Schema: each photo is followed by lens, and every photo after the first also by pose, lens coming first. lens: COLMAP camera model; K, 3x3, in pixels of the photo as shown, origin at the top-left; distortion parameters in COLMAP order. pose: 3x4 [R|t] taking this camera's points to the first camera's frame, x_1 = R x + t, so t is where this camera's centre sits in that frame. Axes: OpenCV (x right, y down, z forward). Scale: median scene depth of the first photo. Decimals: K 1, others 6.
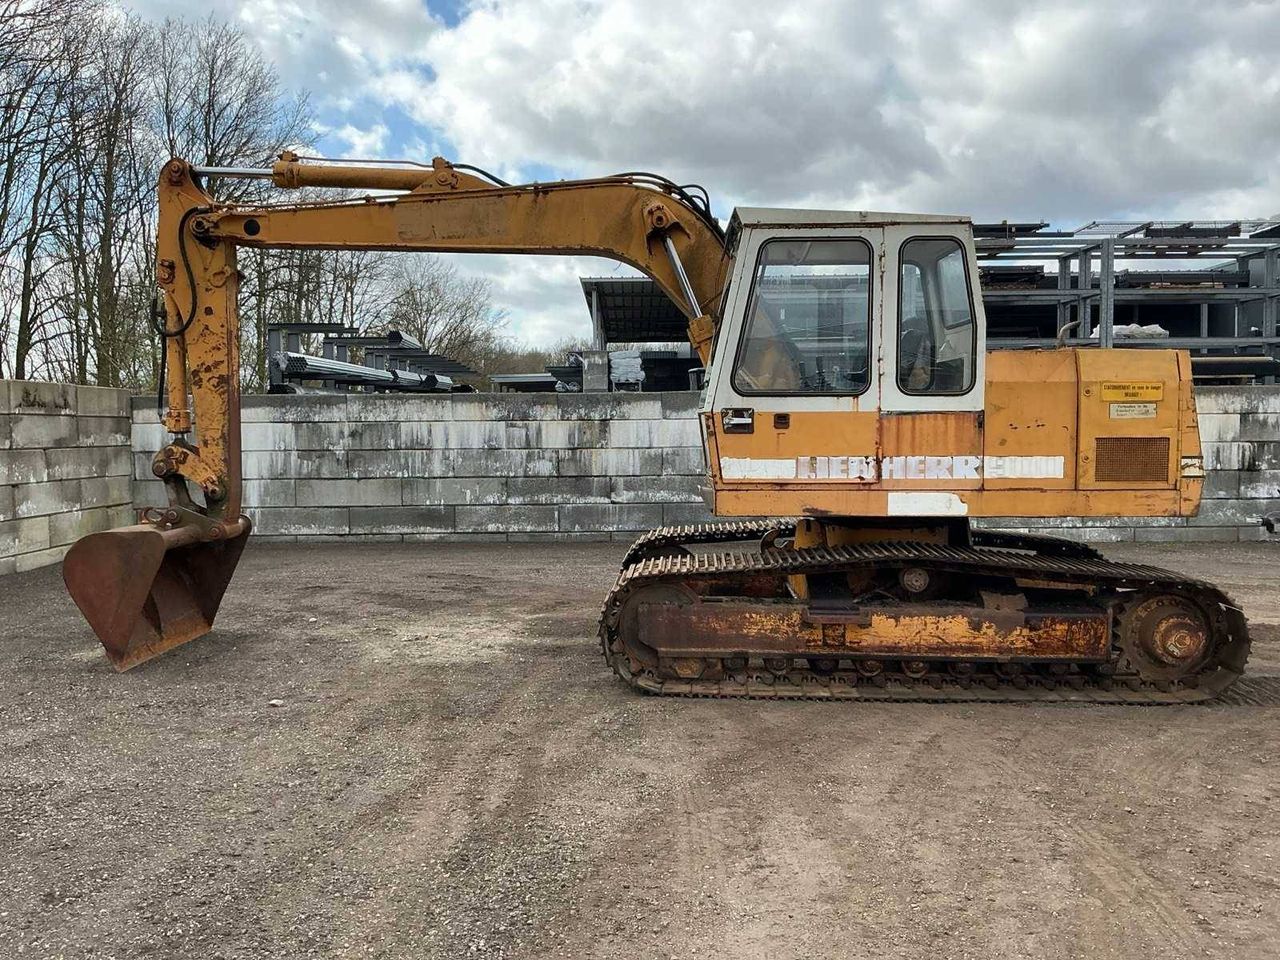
lens RADIAL K [[1080.8, 0, 645.8], [0, 1080.8, 484.3], [0, 0, 1]] dist [0.082834, -0.088712]
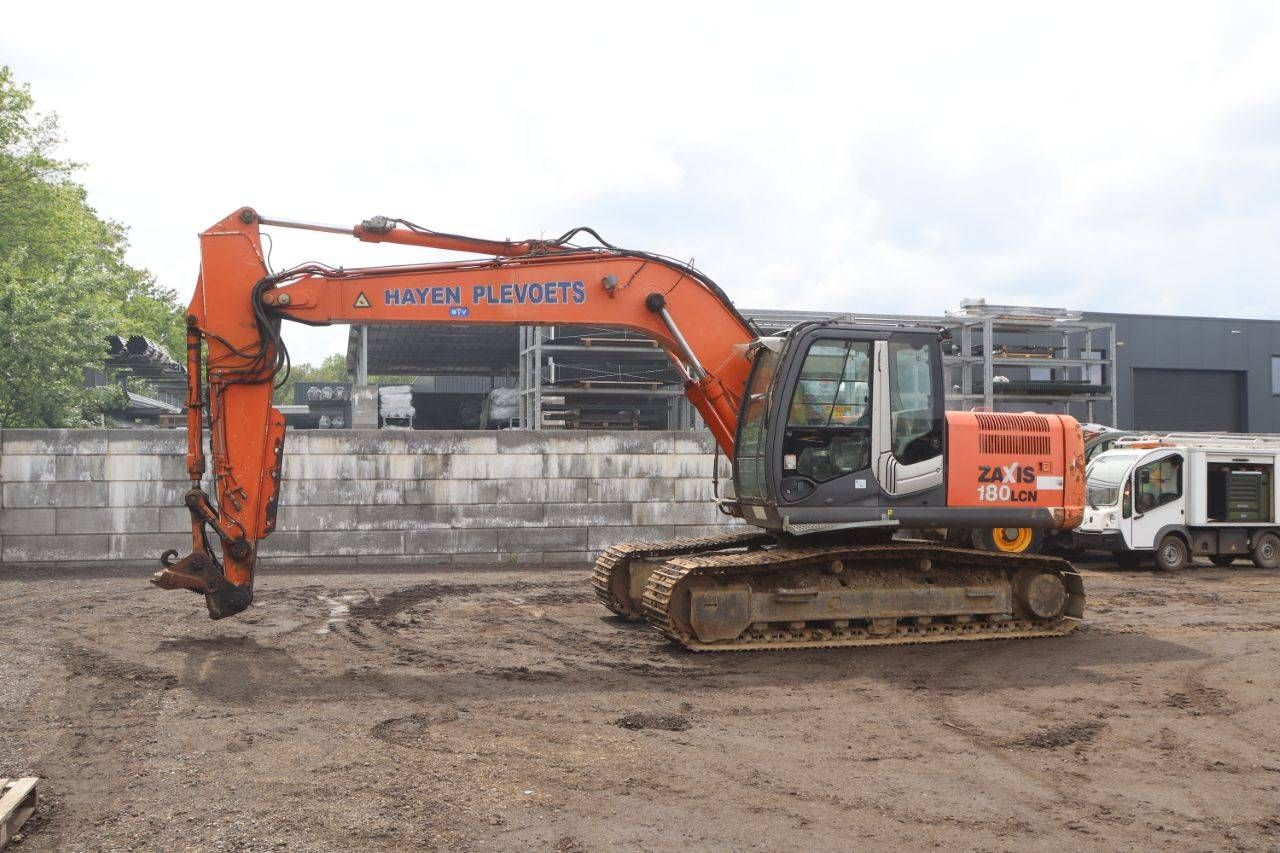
lens RADIAL K [[1207.5, 0, 631.6], [0, 1207.5, 437.0], [0, 0, 1]] dist [-0.084337, 0.000000]
pose [[0.970792, 0.010740, 0.239684, -0.151515], [0.007634, 0.997109, -0.075601, 0.018815], [-0.239803, 0.075222, 0.967903, -0.261681]]
